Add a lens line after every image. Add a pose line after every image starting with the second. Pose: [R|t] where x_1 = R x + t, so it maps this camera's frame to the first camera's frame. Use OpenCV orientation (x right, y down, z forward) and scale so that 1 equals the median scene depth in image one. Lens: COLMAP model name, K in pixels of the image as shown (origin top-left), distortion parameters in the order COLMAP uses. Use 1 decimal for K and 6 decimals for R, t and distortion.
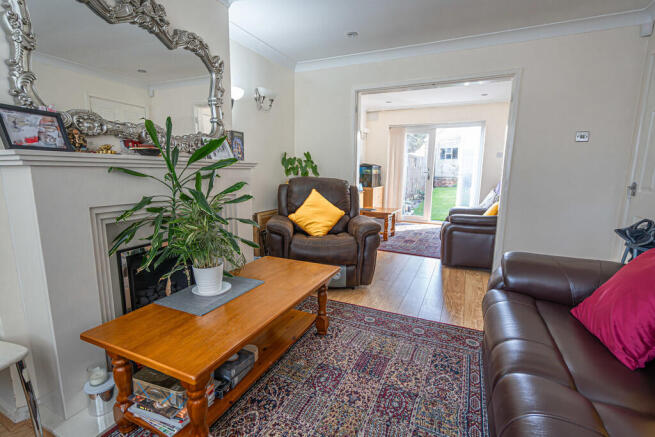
lens RADIAL K [[301.6, 0, 325.4], [0, 301.6, 218.6], [0, 0, 1]] dist [-0.002390, 0.002045]
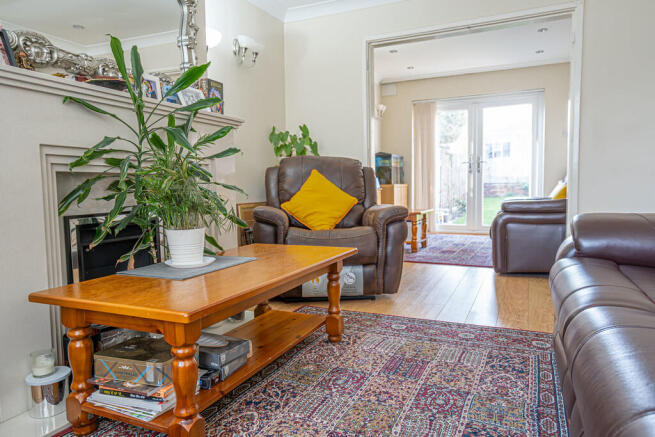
lens RADIAL K [[435.6, 0, 326.1], [0, 435.6, 217.8], [0, 0, 1]] dist [0.009868, -0.004780]
pose [[0.999610, -0.027550, 0.004602, -0.035924], [0.027840, 0.996075, -0.084026, 0.212943], [-0.002269, 0.084121, 0.996453, -0.096113]]
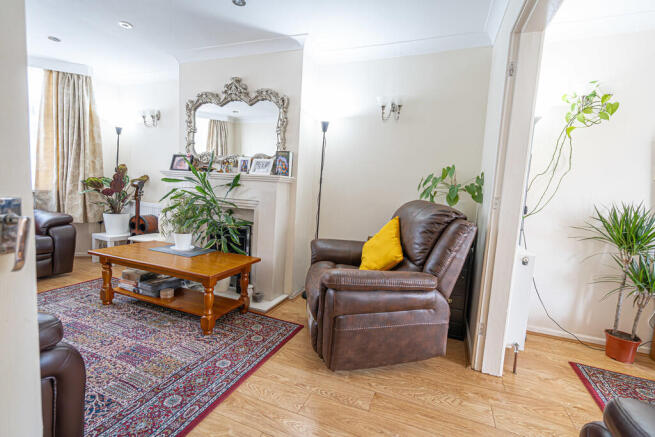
lens RADIAL K [[301.6, 0, 322.1], [0, 301.6, 217.2], [0, 0, 1]] dist [-0.002390, 0.002045]
pose [[0.054019, 0.093640, -0.994140, 1.243799], [-0.210900, 0.974204, 0.080302, -0.217276], [0.976014, 0.205326, 0.072374, 1.519797]]
